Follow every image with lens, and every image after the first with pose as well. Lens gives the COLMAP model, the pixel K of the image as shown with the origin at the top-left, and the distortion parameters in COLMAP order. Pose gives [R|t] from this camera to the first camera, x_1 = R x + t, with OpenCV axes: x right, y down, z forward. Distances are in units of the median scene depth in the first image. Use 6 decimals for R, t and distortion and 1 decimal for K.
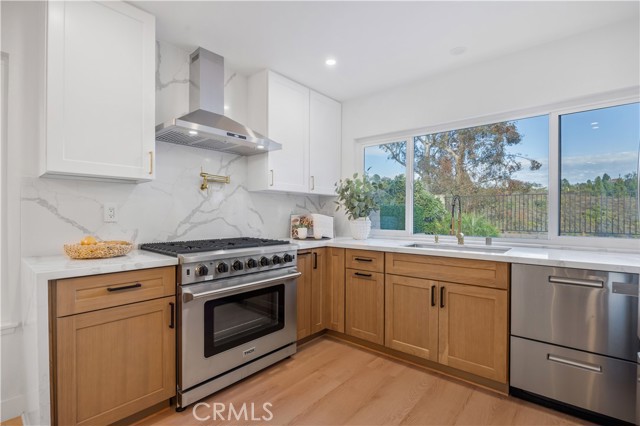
lens RADIAL K [[307.9, 0, 320.0], [0, 307.9, 213.0], [0, 0, 1]] dist [-0.001000, -0.000016]
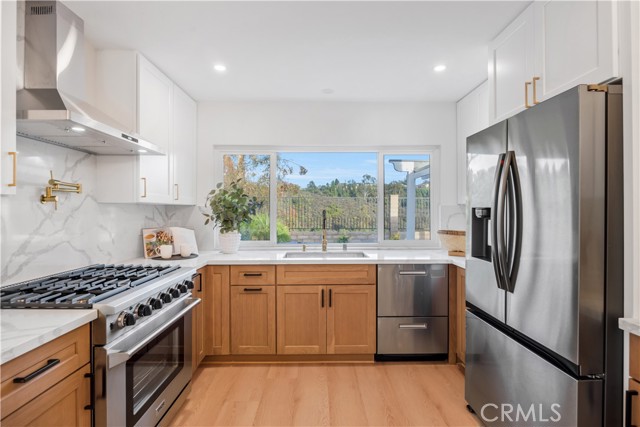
lens RADIAL K [[333.4, 0, 320.3], [0, 333.4, 208.3], [0, 0, 1]] dist [-0.002343, -0.000224]
pose [[0.750073, -0.000491, 0.661355, -0.421150], [-0.000276, 0.999999, 0.001055, -0.066679], [-0.661355, -0.000973, 0.750072, 0.046261]]
